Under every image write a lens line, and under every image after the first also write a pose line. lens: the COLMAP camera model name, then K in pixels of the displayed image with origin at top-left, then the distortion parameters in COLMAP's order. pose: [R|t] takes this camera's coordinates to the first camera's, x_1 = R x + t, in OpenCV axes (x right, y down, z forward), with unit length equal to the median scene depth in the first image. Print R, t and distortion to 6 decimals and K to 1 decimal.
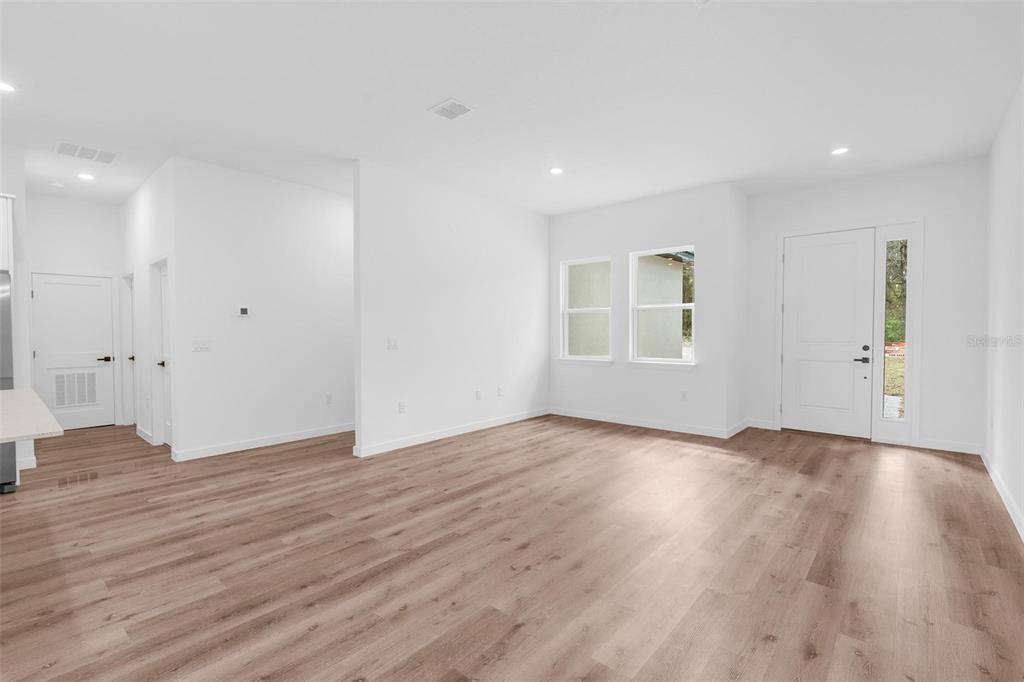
lens RADIAL K [[463.2, 0, 509.9], [0, 463.2, 340.8], [0, 0, 1]] dist [-0.011850, 0.000596]
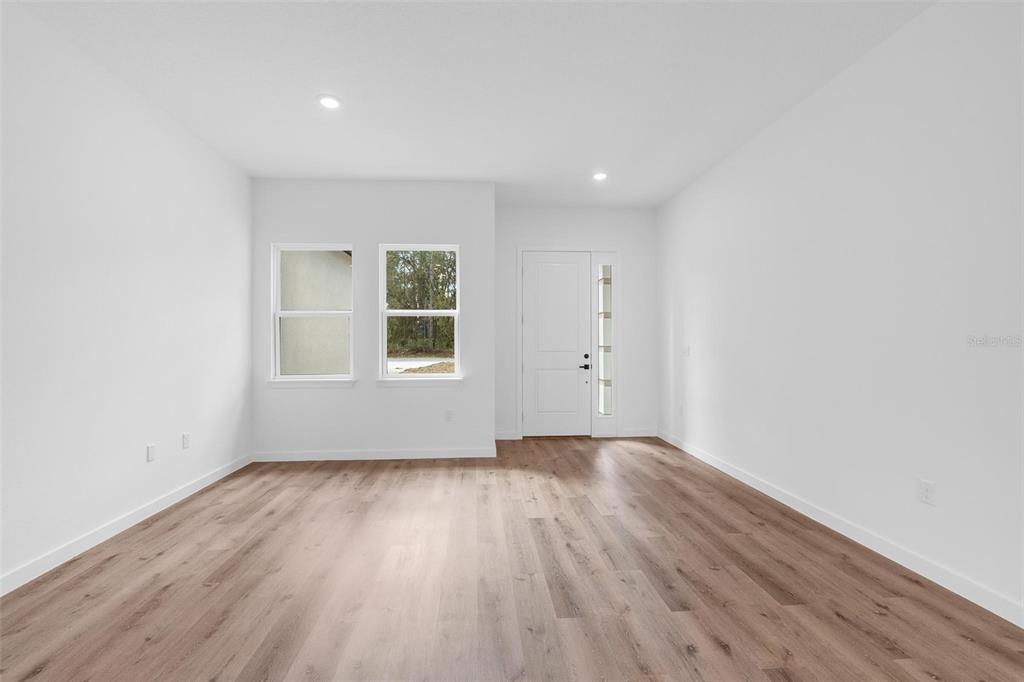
lens RADIAL K [[463.2, 0, 509.9], [0, 463.2, 340.8], [0, 0, 1]] dist [-0.011850, 0.000596]
pose [[0.700182, 0.002678, 0.713959, -0.201182], [0.018781, 0.999578, -0.022168, -0.000640], [-0.713717, 0.028931, 0.699836, 0.362893]]
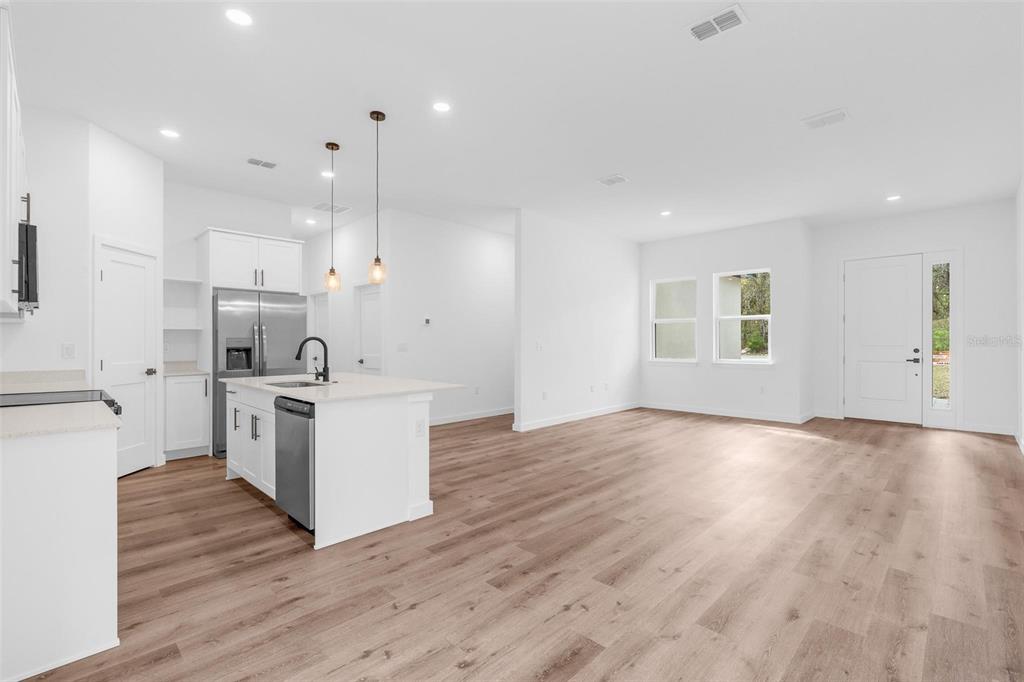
lens RADIAL K [[463.2, 0, 509.9], [0, 463.2, 340.8], [0, 0, 1]] dist [-0.011850, 0.000596]
pose [[0.998207, 0.000461, -0.059852, -0.268167], [-0.001925, 0.999701, -0.024396, 0.023559], [0.059823, 0.024468, 0.997909, -0.327823]]
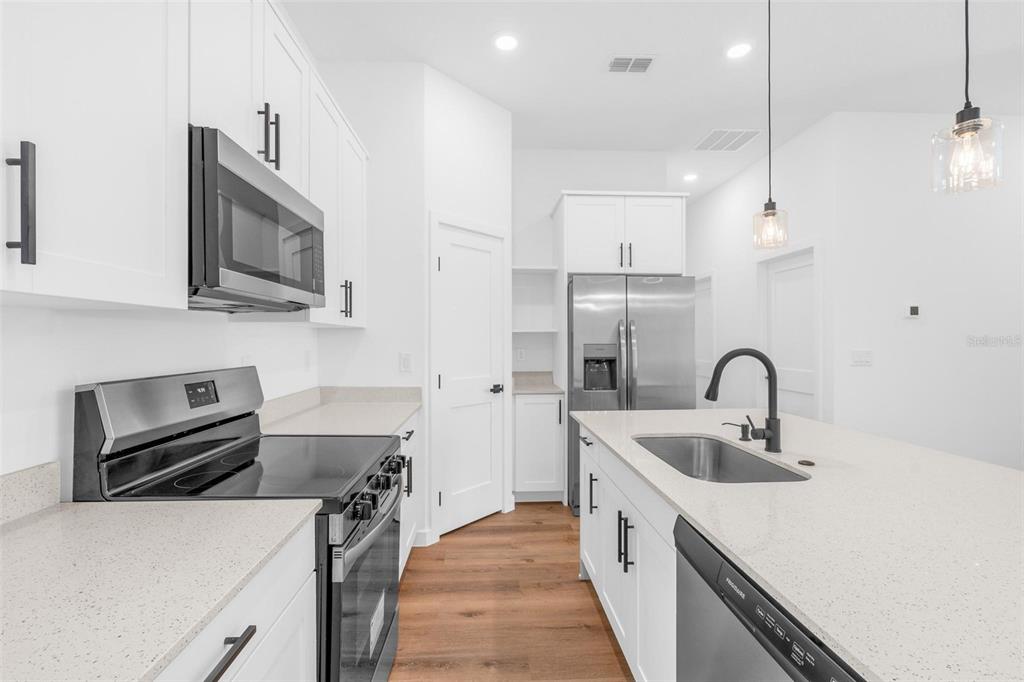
lens RADIAL K [[450.5, 0, 512.0], [0, 450.5, 341.0], [0, 0, 1]] dist [-0.000295, 0.000066]
pose [[0.700414, 0.003579, -0.713727, -0.533369], [-0.015201, 0.999835, -0.009903, -0.001570], [0.713575, 0.017785, 0.700354, 0.081133]]
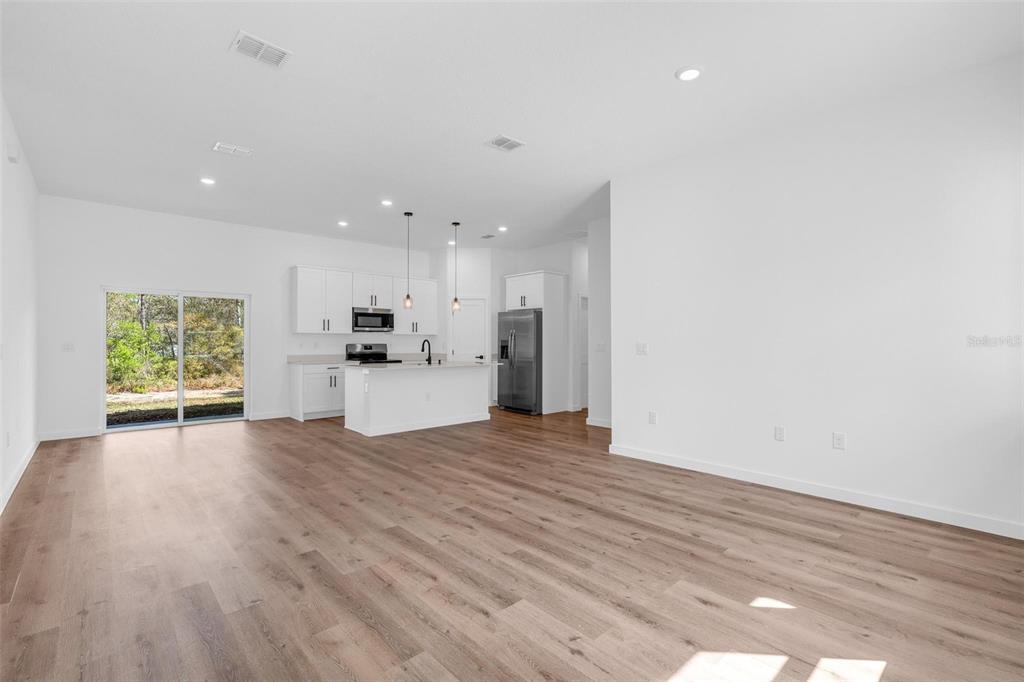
lens RADIAL K [[463.2, 0, 509.9], [0, 463.2, 340.8], [0, 0, 1]] dist [-0.011850, 0.000596]
pose [[-0.114580, -0.000194, -0.993414, 0.774115], [-0.024247, 0.999703, 0.002602, -0.008024], [0.993118, 0.024386, -0.114550, 0.871707]]
